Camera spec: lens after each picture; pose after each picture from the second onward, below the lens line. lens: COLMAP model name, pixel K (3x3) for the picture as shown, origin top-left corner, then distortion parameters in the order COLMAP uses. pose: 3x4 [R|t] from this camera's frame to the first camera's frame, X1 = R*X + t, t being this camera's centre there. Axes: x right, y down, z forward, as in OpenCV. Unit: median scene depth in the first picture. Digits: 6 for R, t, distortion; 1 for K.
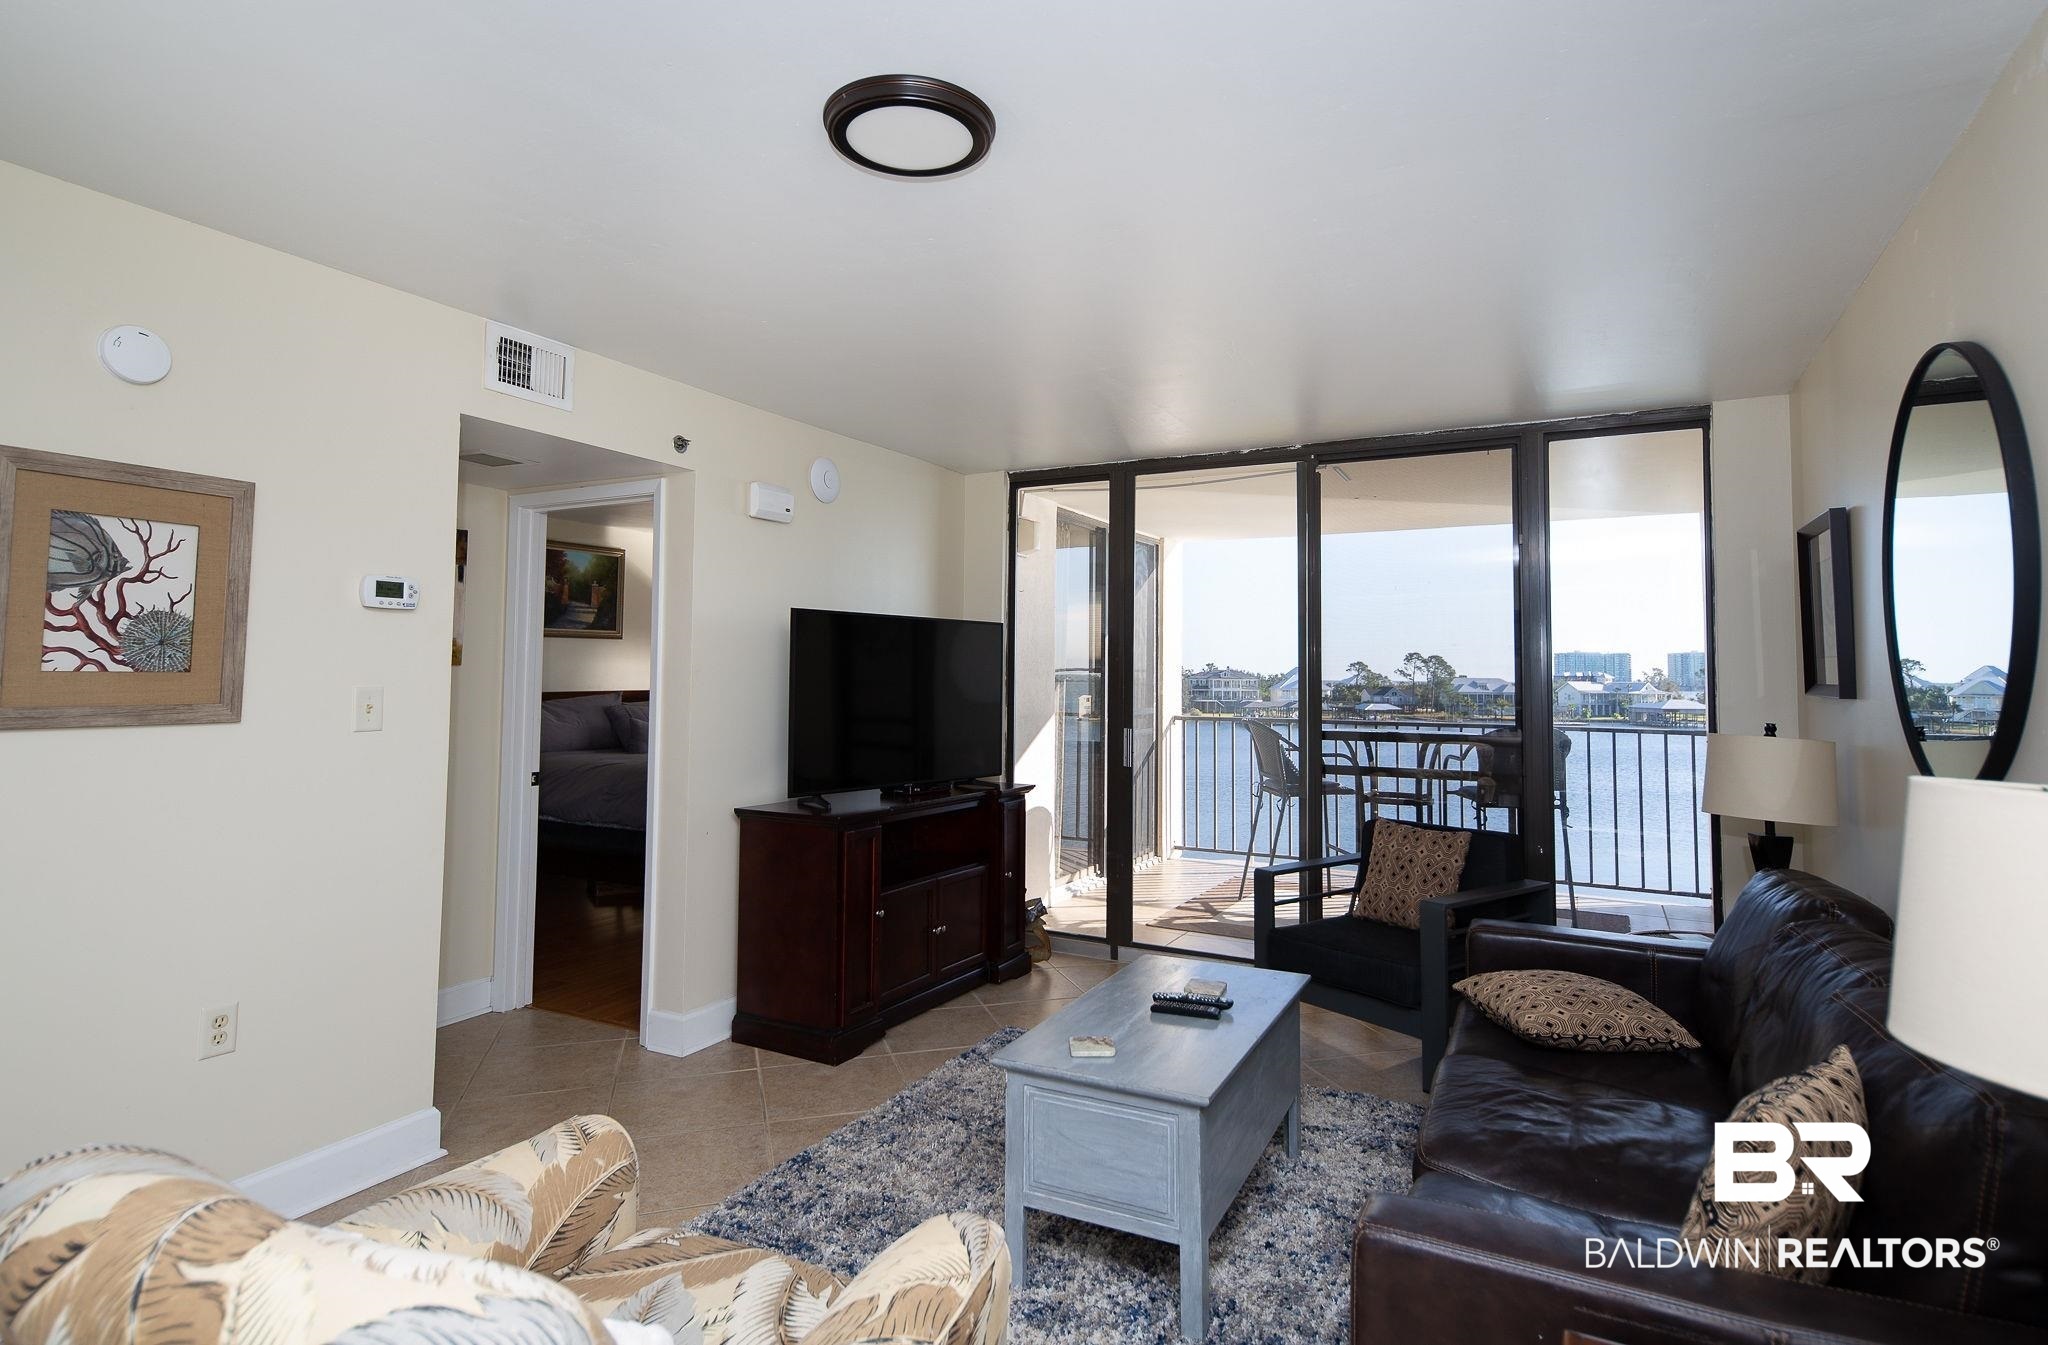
lens RADIAL K [[1031.1, 0, 1029.6], [0, 1031.1, 625.7], [0, 0, 1]] dist [0.003687, 0.001195]
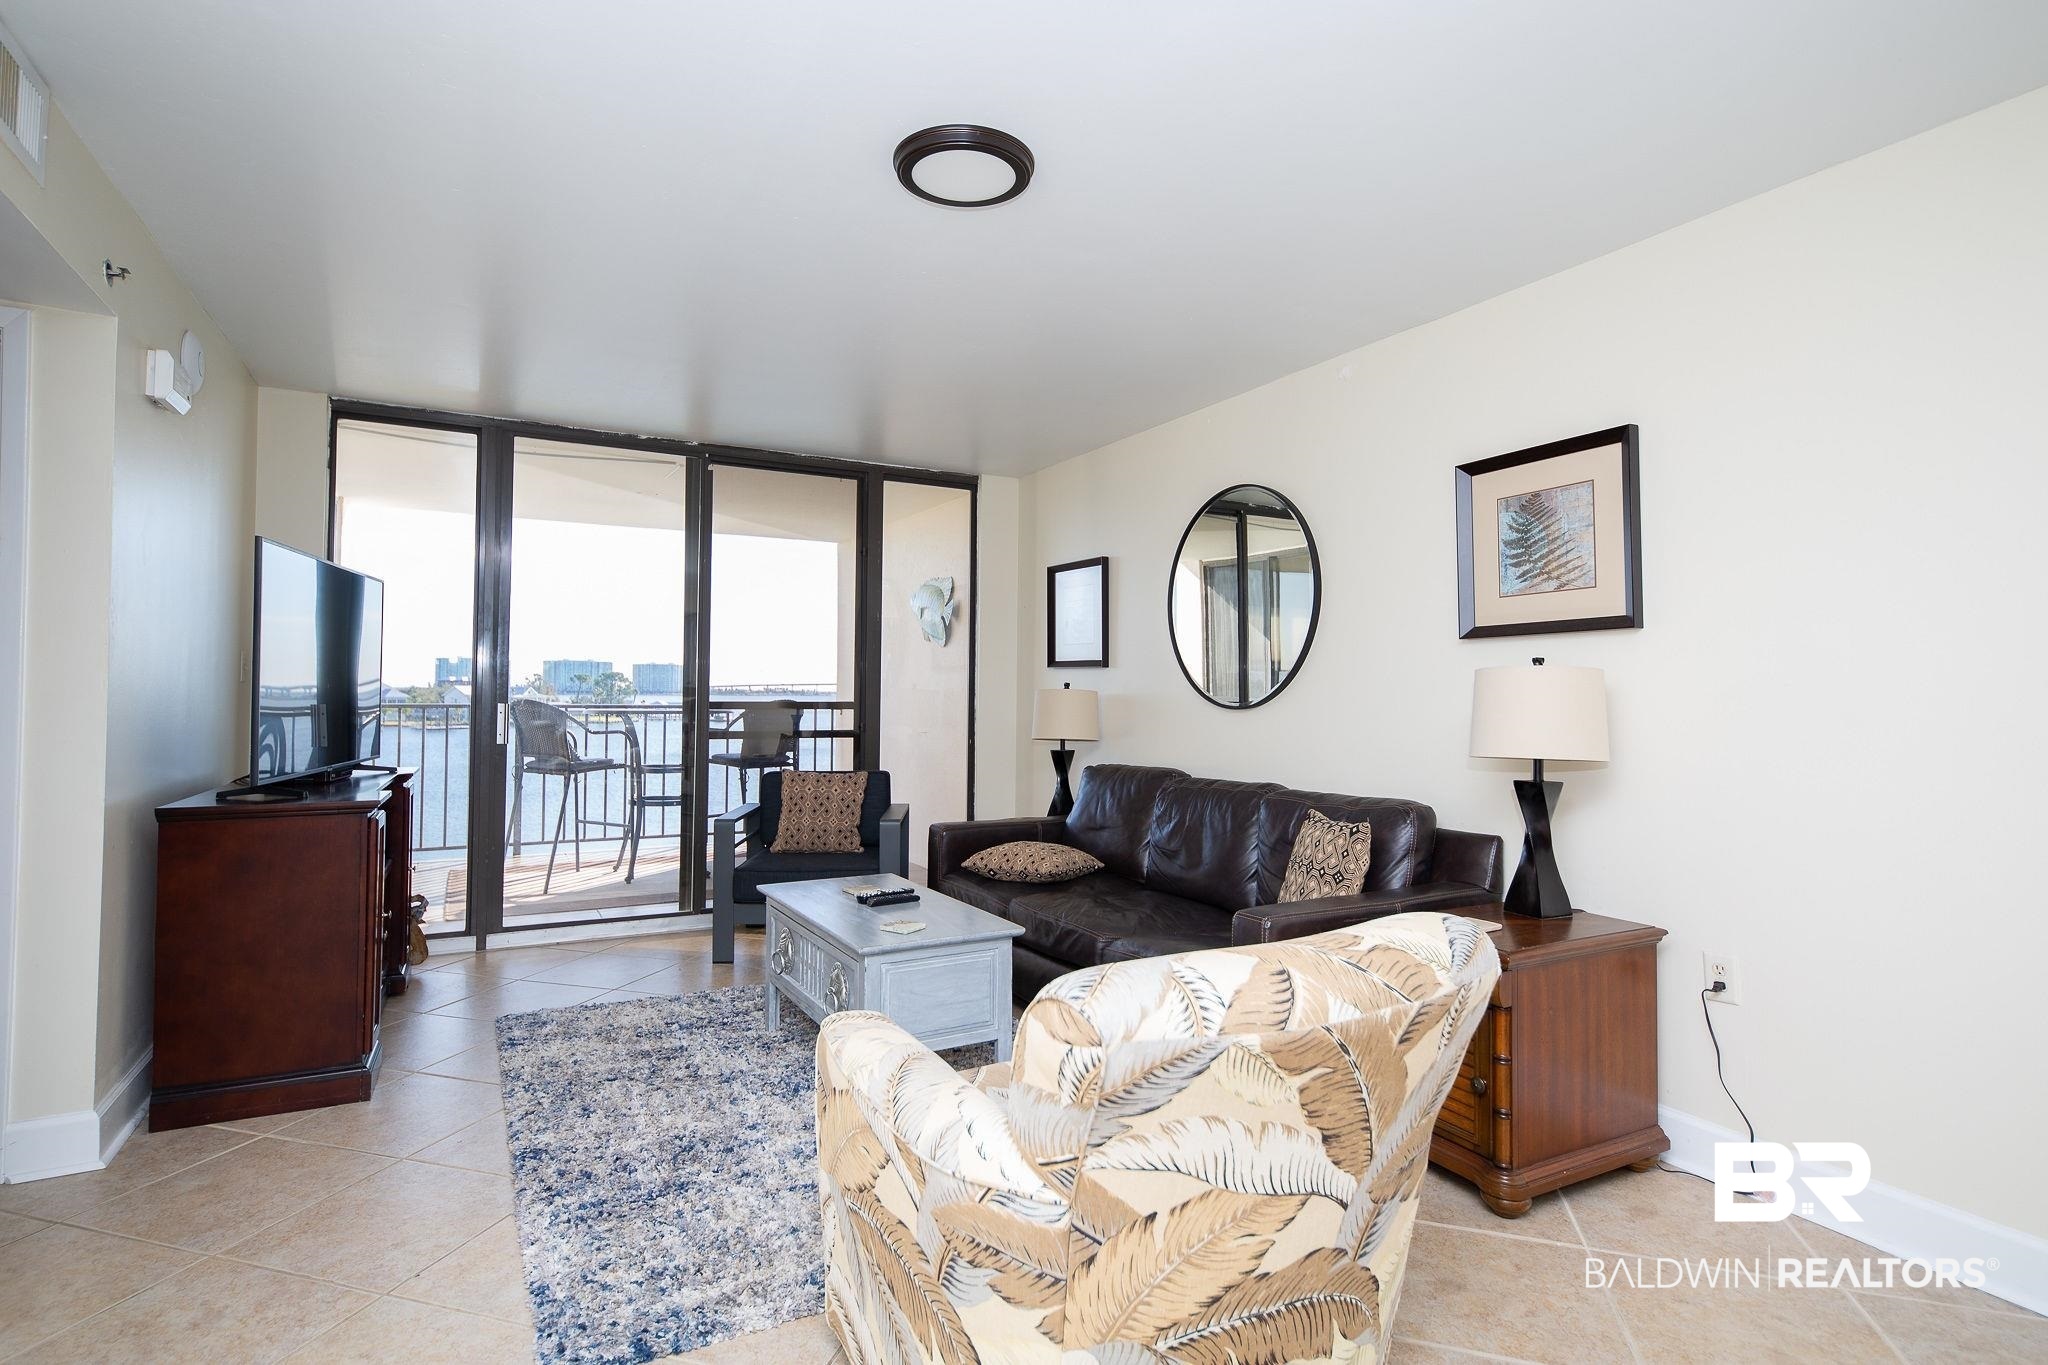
lens RADIAL K [[1039.6, 0, 974.3], [0, 1039.6, 671.0], [0, 0, 1]] dist [0.007436, 0.000563]
pose [[0.570183, 0.016350, 0.821355, -0.574535], [-0.047654, 0.998777, 0.013200, 0.047793], [-0.820134, -0.046667, 0.570265, 0.136171]]
